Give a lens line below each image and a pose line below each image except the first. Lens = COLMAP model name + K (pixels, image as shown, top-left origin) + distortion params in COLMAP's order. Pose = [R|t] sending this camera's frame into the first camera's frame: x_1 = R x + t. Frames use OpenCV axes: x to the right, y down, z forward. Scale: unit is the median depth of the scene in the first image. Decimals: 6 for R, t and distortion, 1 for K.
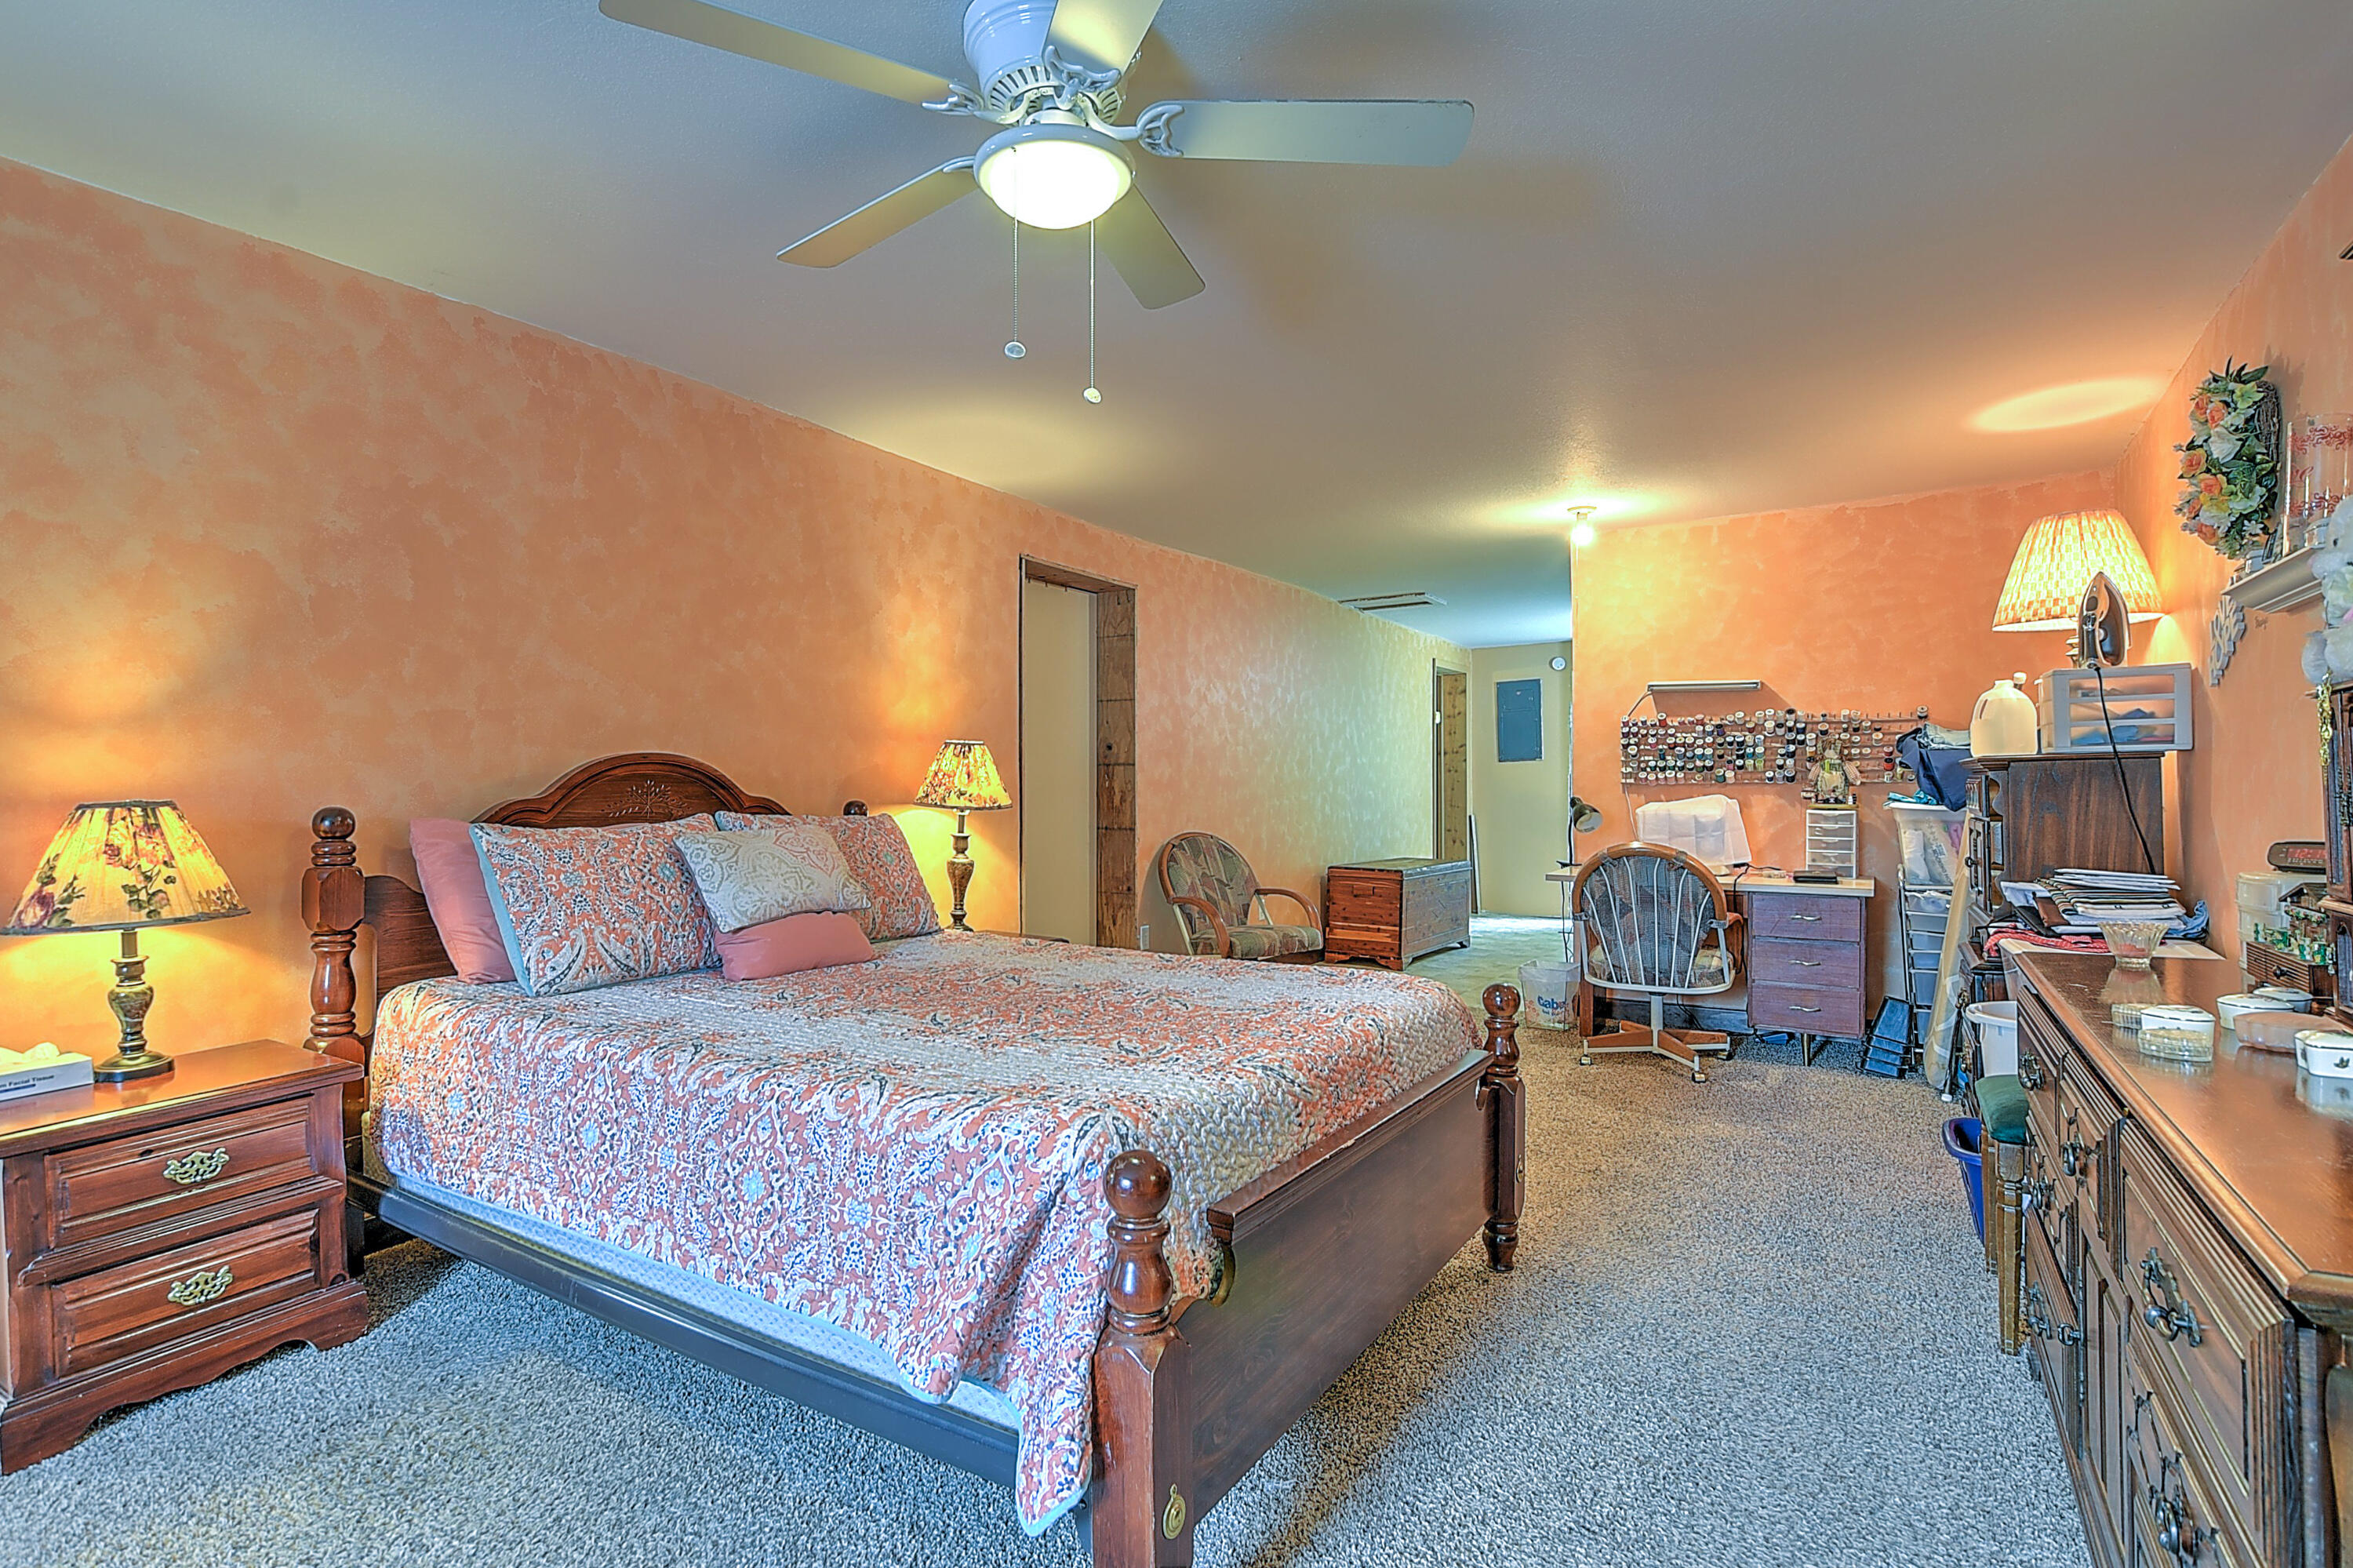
lens RADIAL K [[1165.9, 0, 1161.7], [0, 1165.9, 791.1], [0, 0, 1]] dist [-0.001054, 0.000007]
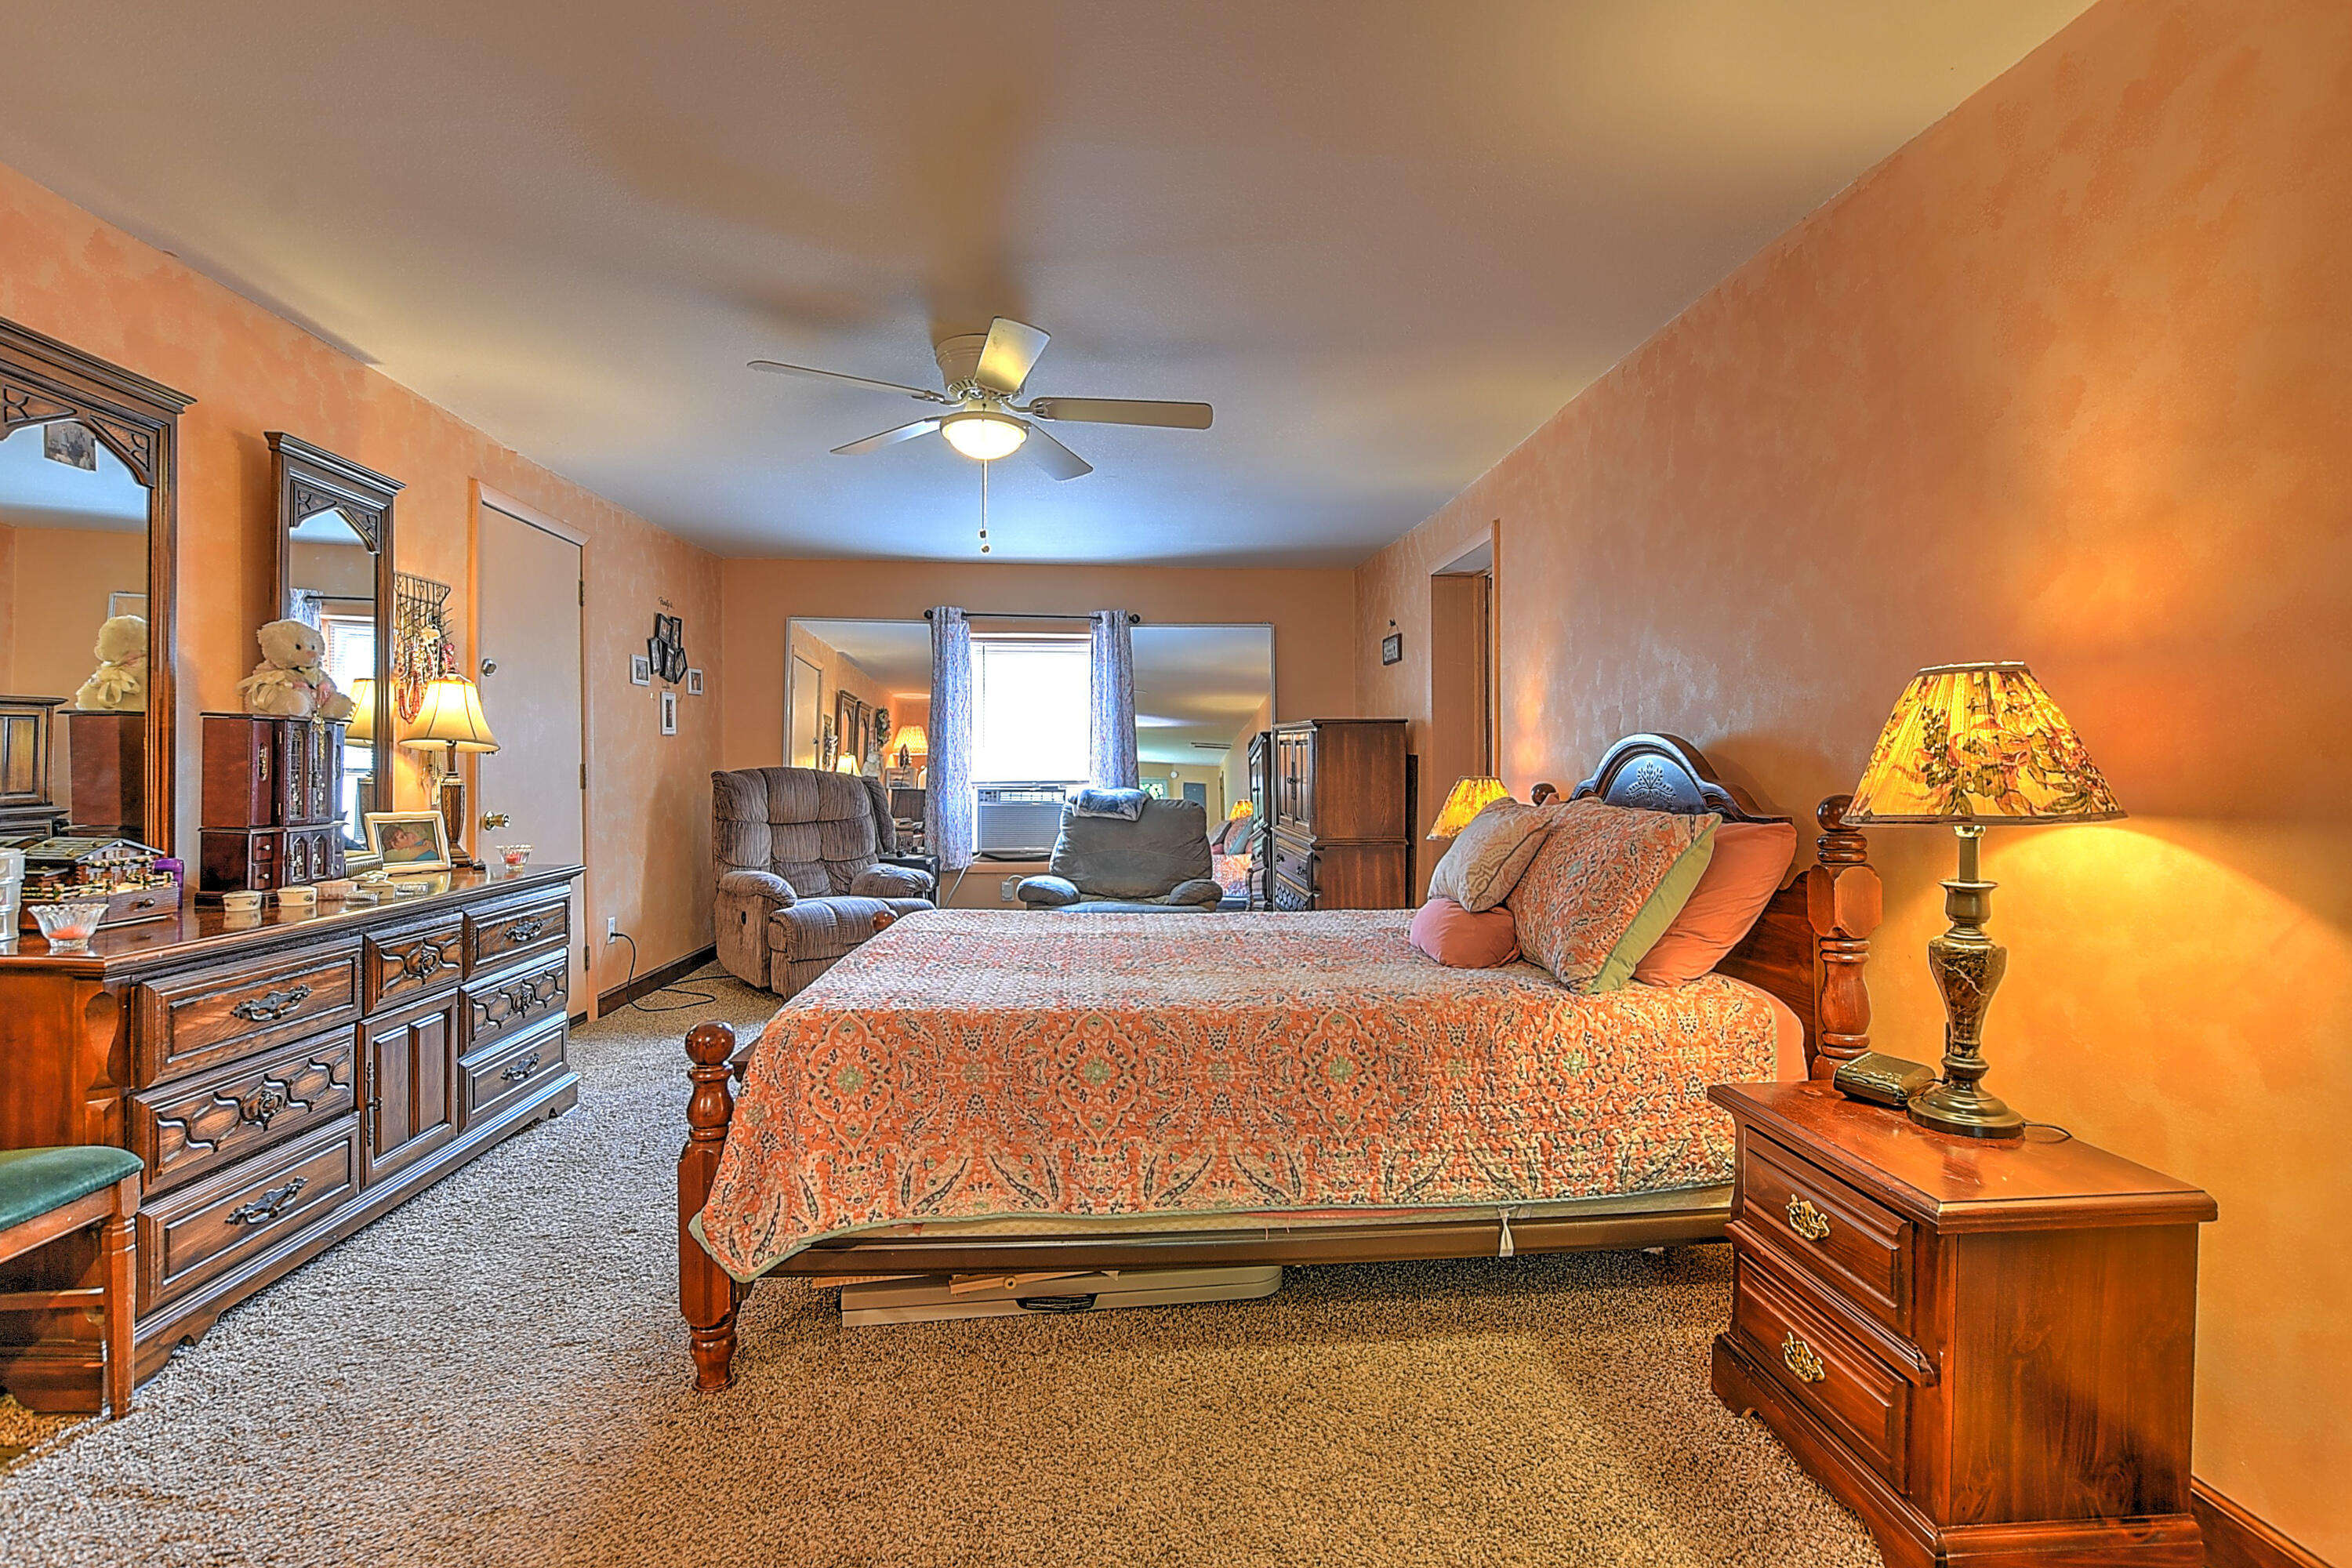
lens RADIAL K [[1080.6, 0, 1176.0], [0, 1080.6, 784.0], [0, 0, 1]] dist [-0.000817, -0.000147]
pose [[-0.804814, 0.004835, -0.593507, 0.296799], [-0.007023, 0.999819, 0.017668, -0.004115], [0.593485, 0.018388, -0.804635, 1.146170]]
